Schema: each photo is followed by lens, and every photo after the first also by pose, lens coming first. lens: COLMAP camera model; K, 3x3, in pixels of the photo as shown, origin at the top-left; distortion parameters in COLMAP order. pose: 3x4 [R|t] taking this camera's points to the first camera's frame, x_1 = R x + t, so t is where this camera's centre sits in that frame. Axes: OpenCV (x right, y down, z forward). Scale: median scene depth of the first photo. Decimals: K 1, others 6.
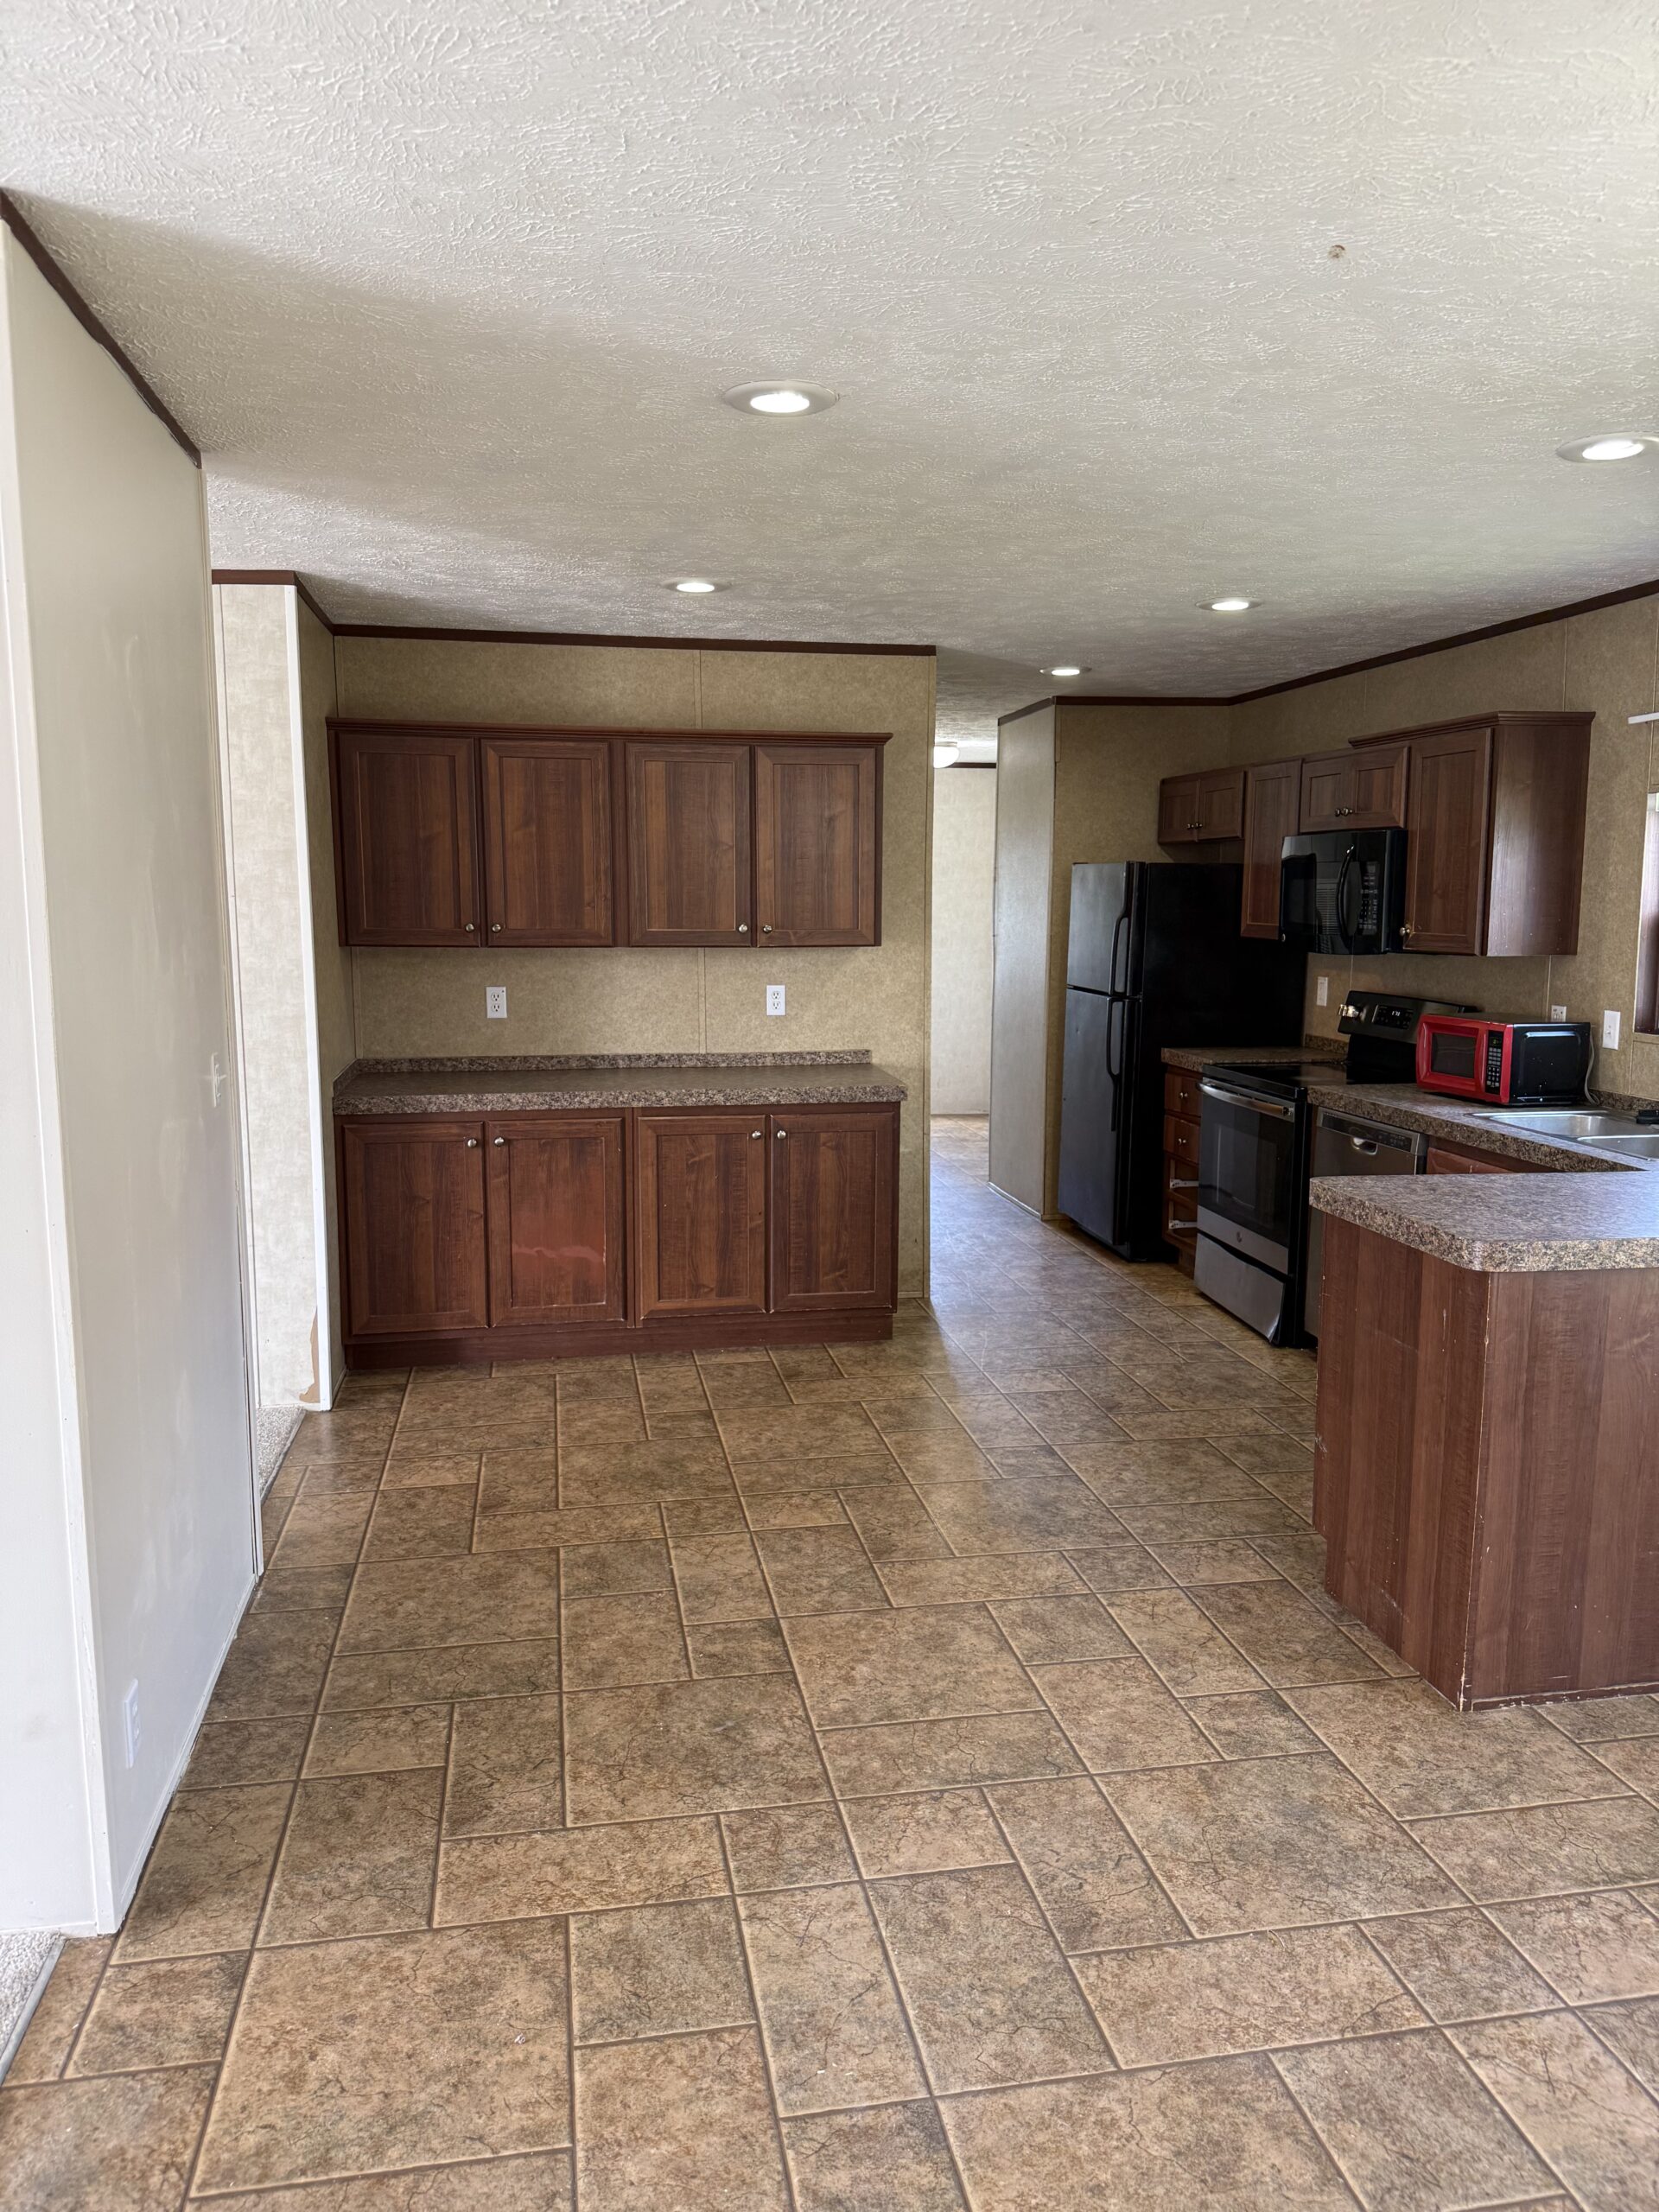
lens RADIAL K [[1564.8, 0, 825.2], [0, 1564.8, 1099.3], [0, 0, 1]] dist [0.012009, -0.022902]
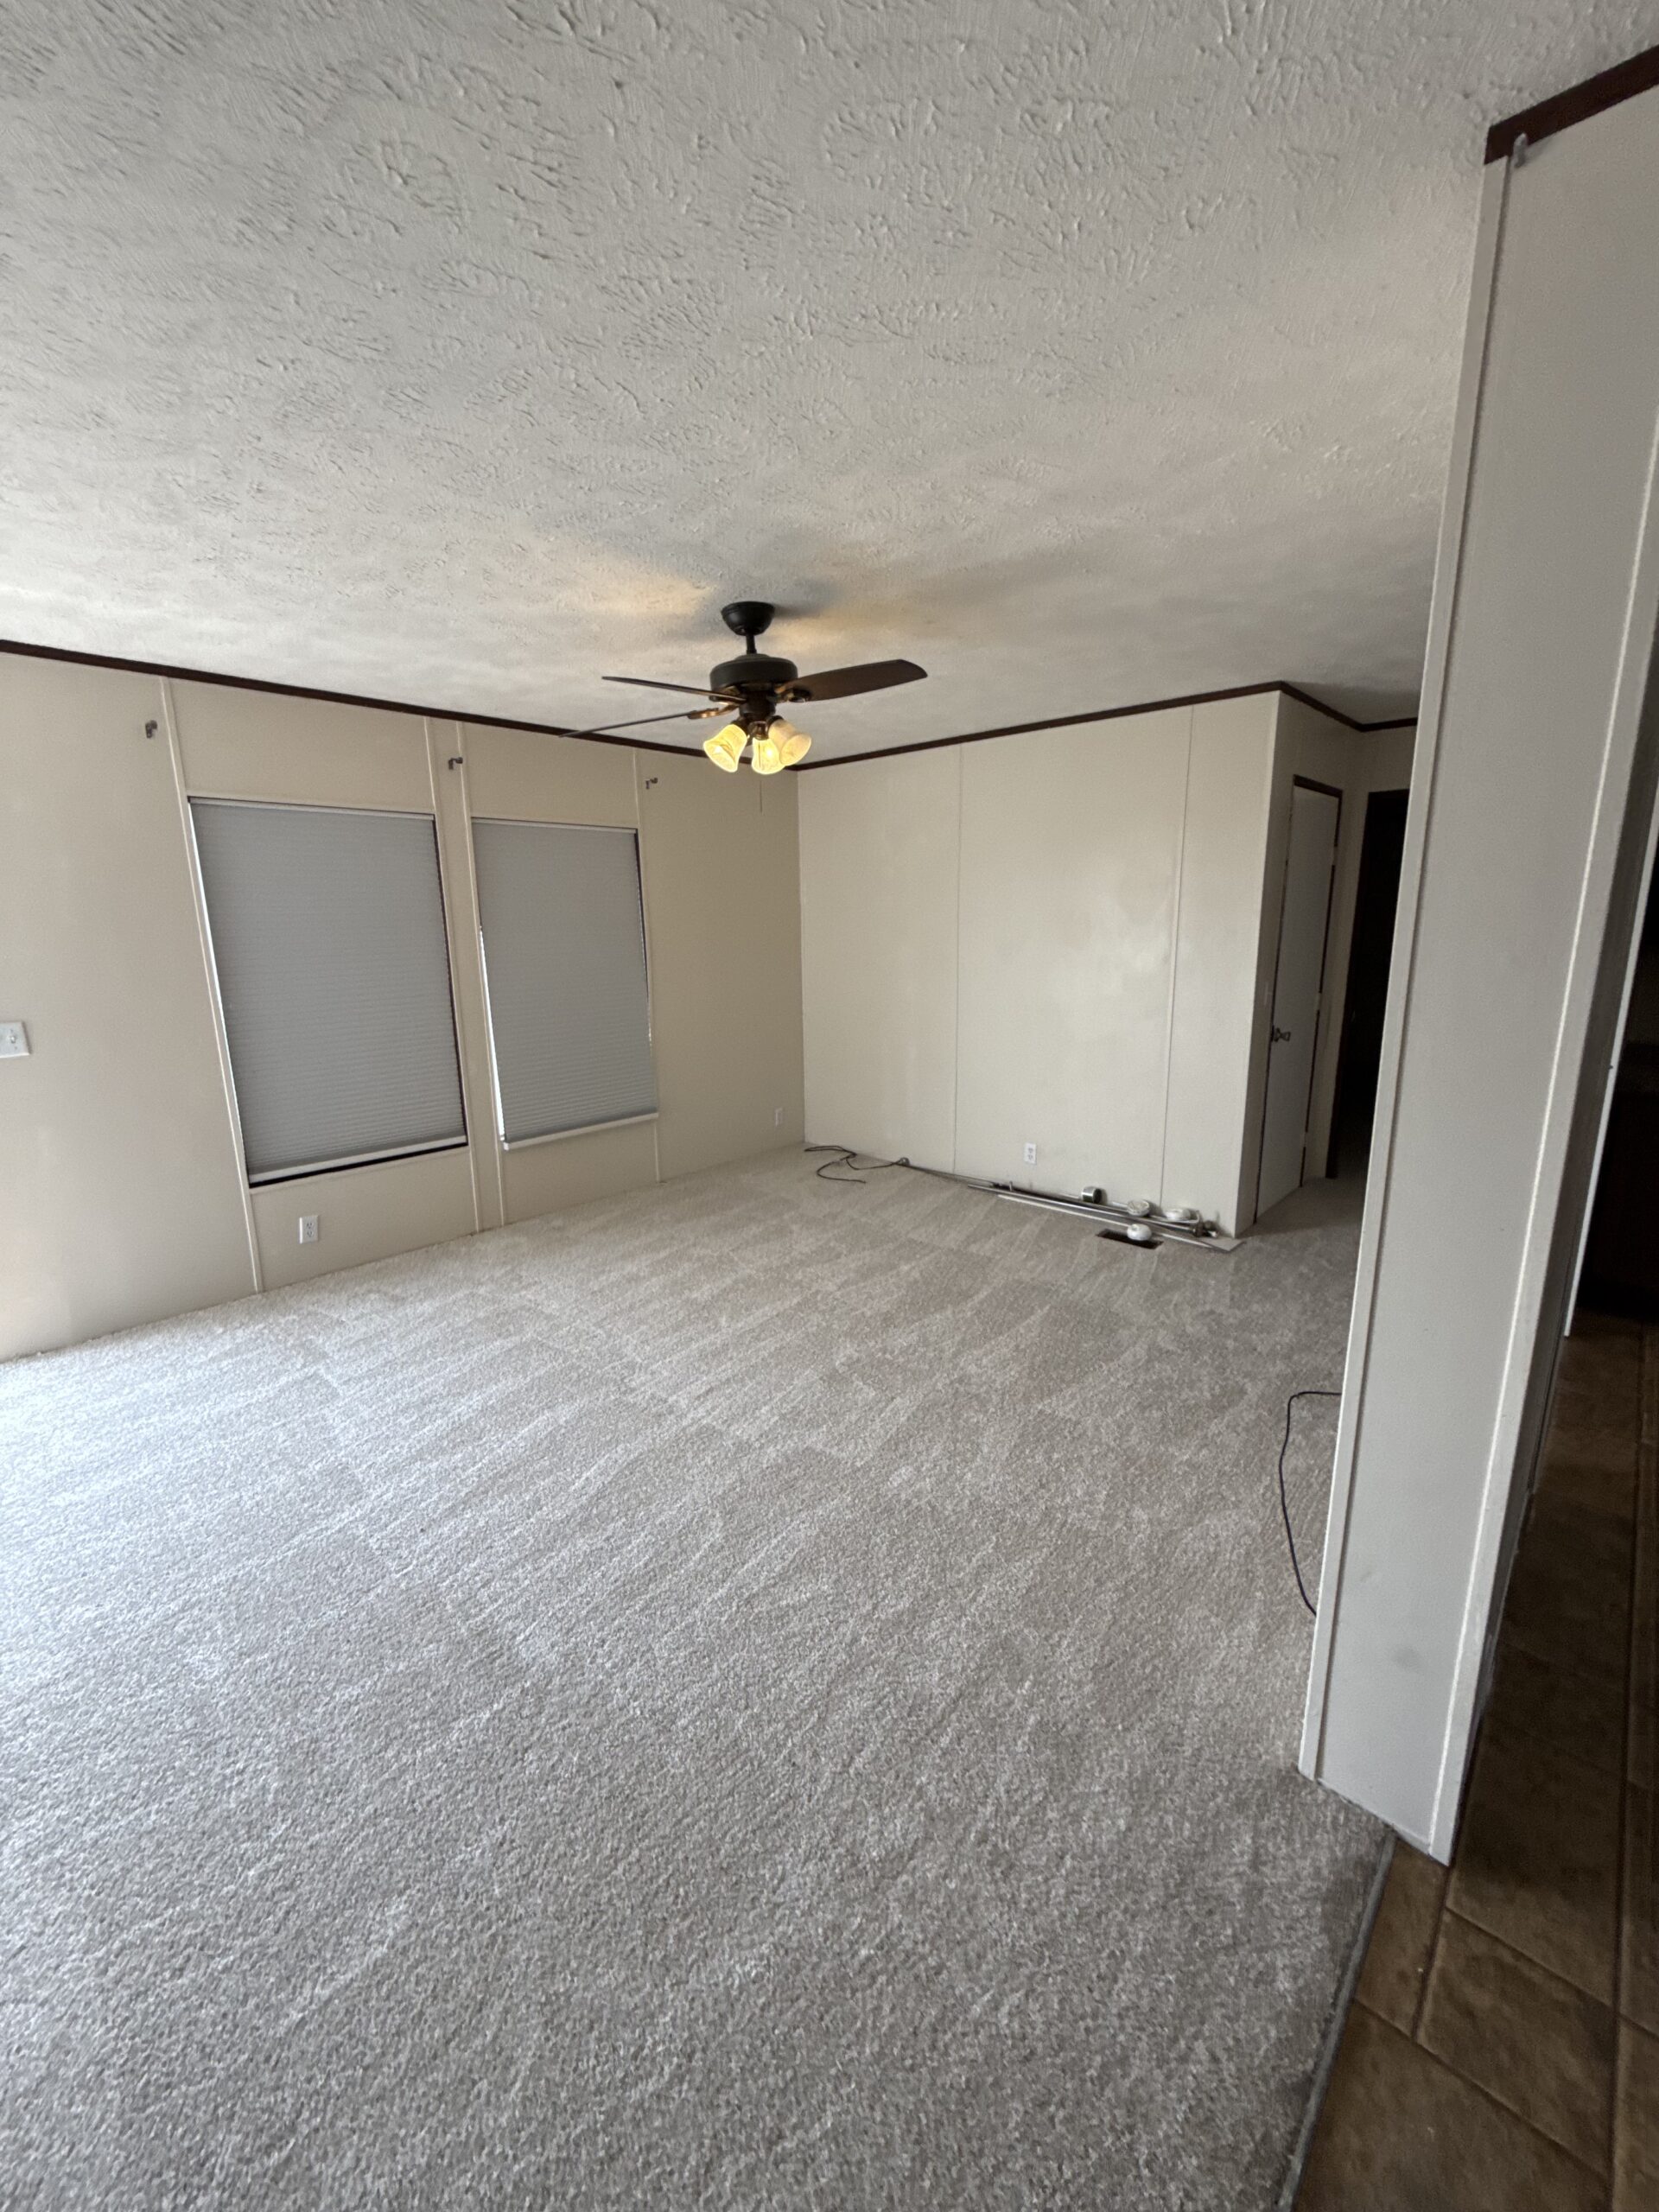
lens RADIAL K [[882.0, 0, 829.8], [0, 882.0, 1099.5], [0, 0, 1]] dist [-0.001382, 0.000326]
pose [[0.600356, 0.156696, -0.784231, -0.267517], [-0.092456, 0.987641, 0.126561, -0.023687], [0.794371, -0.003475, 0.607423, 0.248843]]
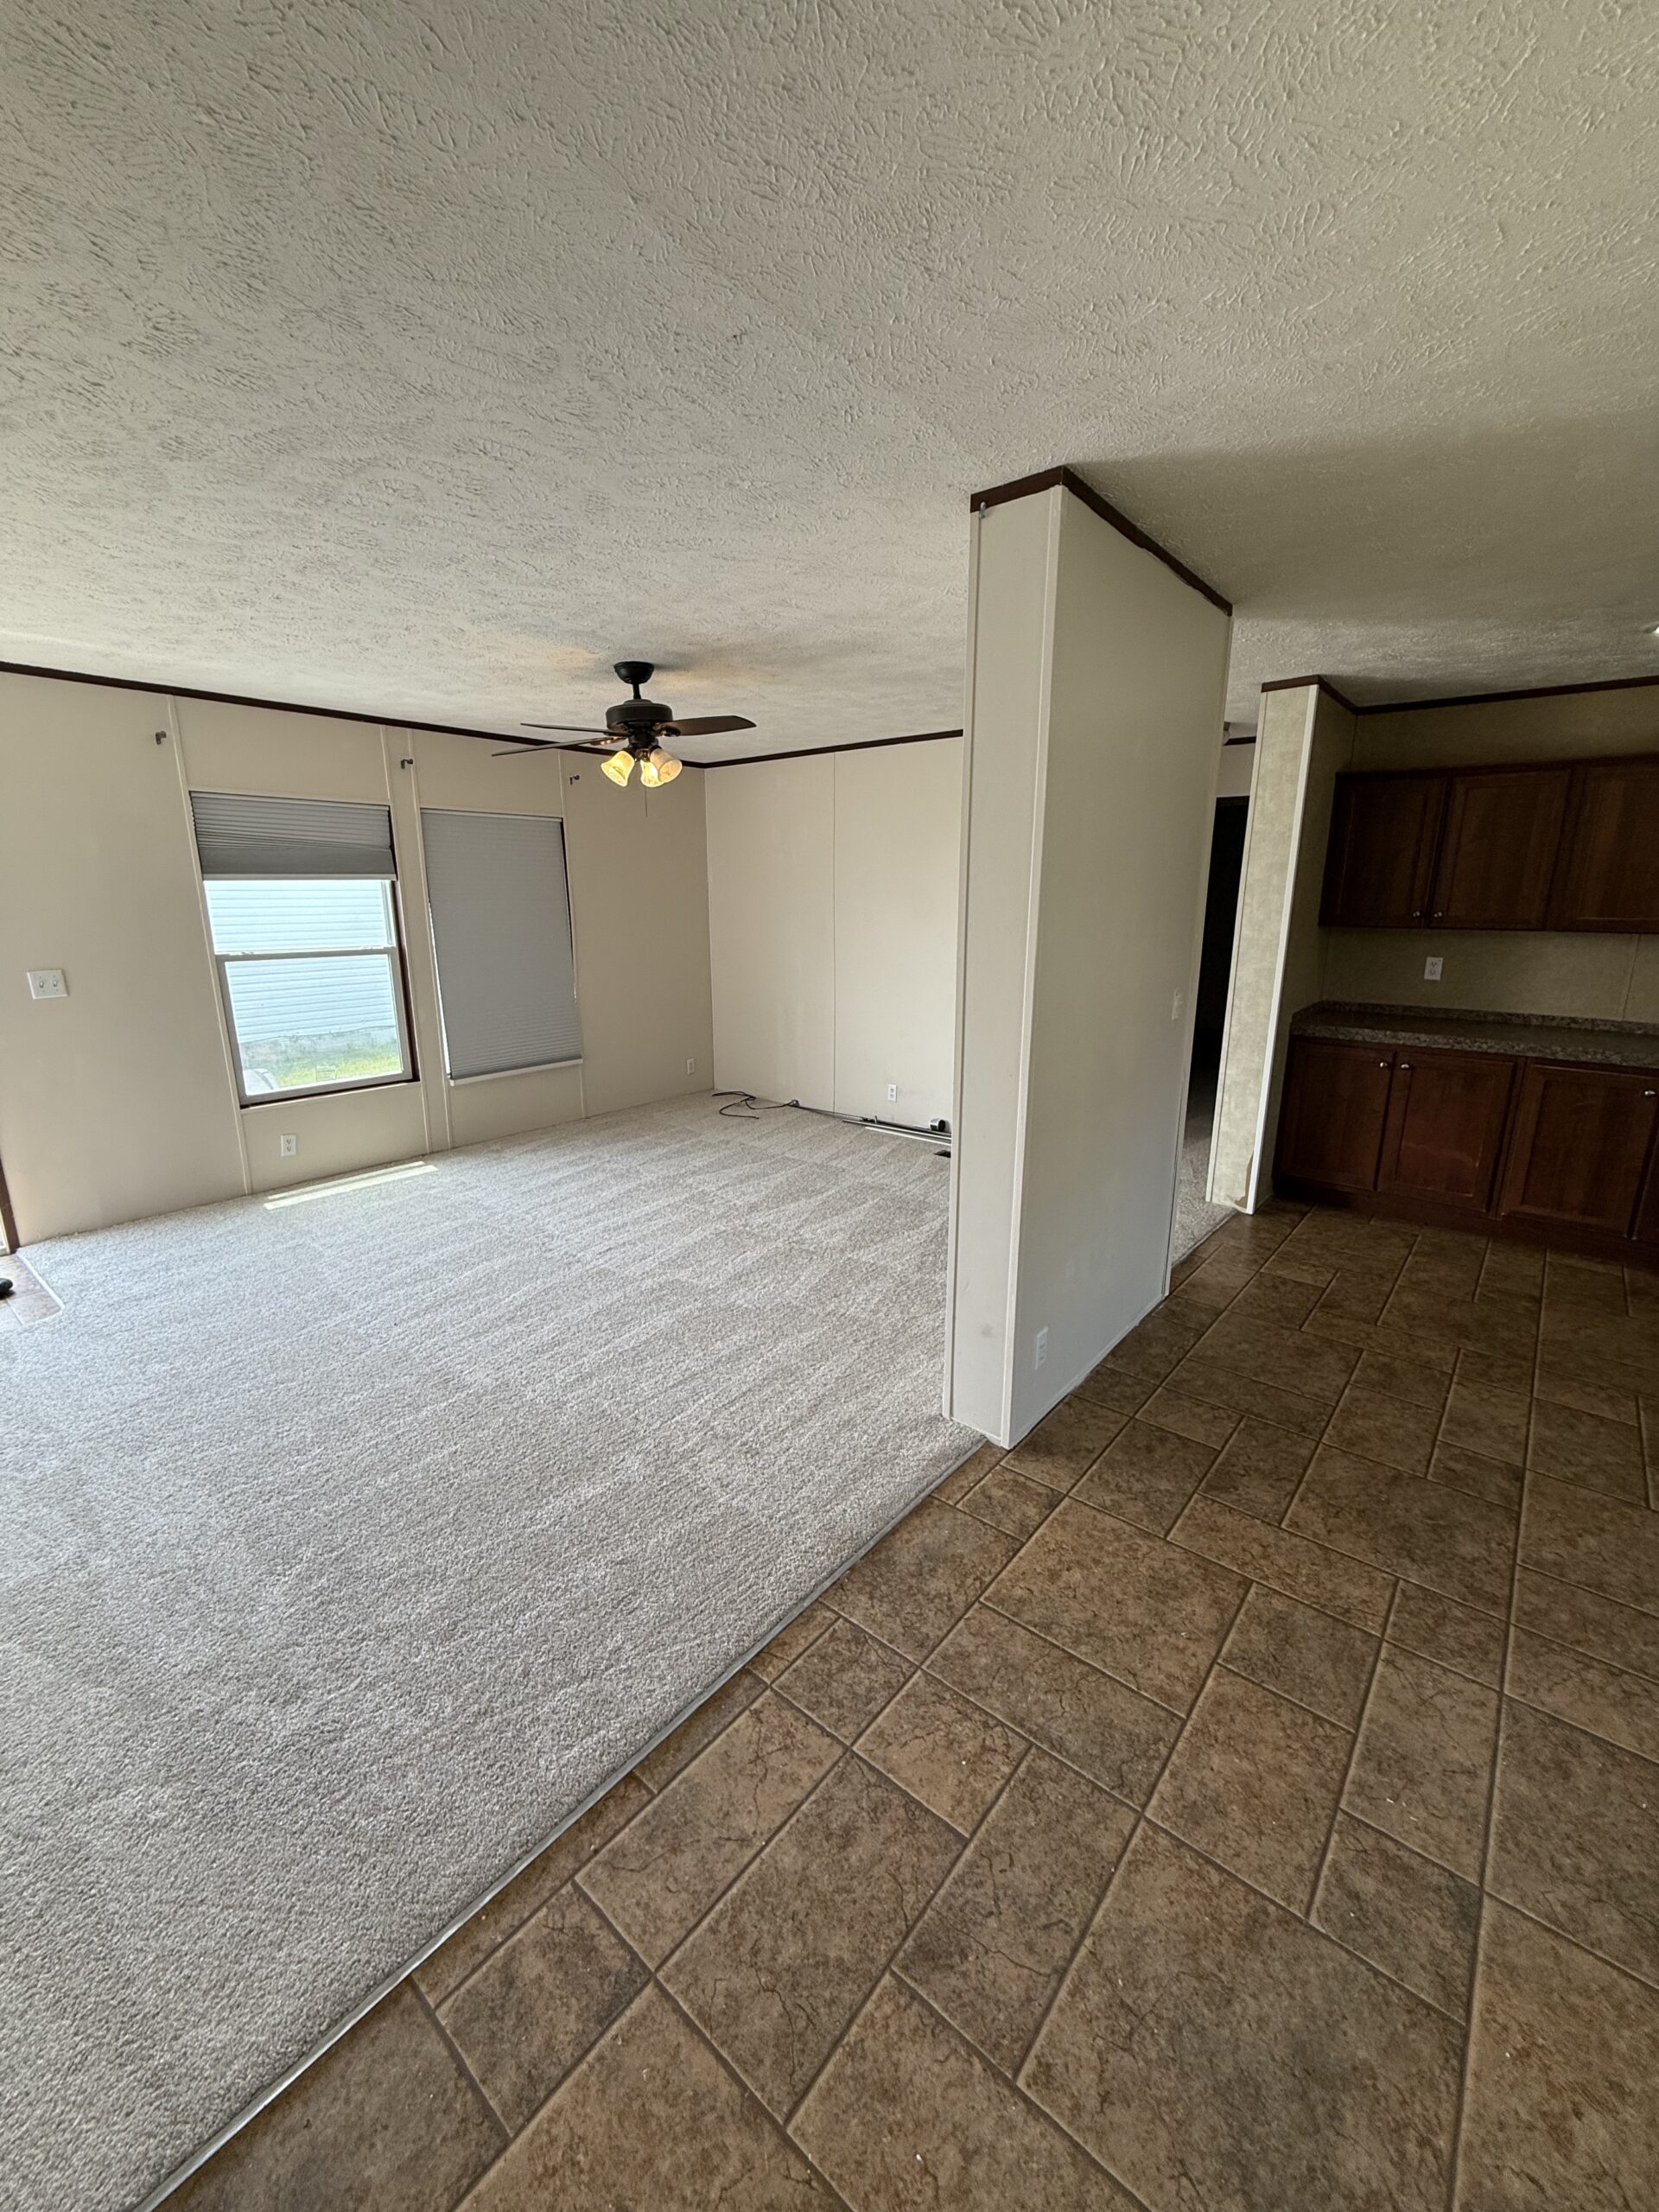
lens RADIAL K [[882.0, 0, 830.6], [0, 882.0, 1098.3], [0, 0, 1]] dist [-0.001382, 0.000326]
pose [[0.643564, 0.177219, -0.744593, 0.105749], [-0.102183, 0.984010, 0.145884, -0.015384], [0.758540, -0.017801, 0.651383, 0.128438]]
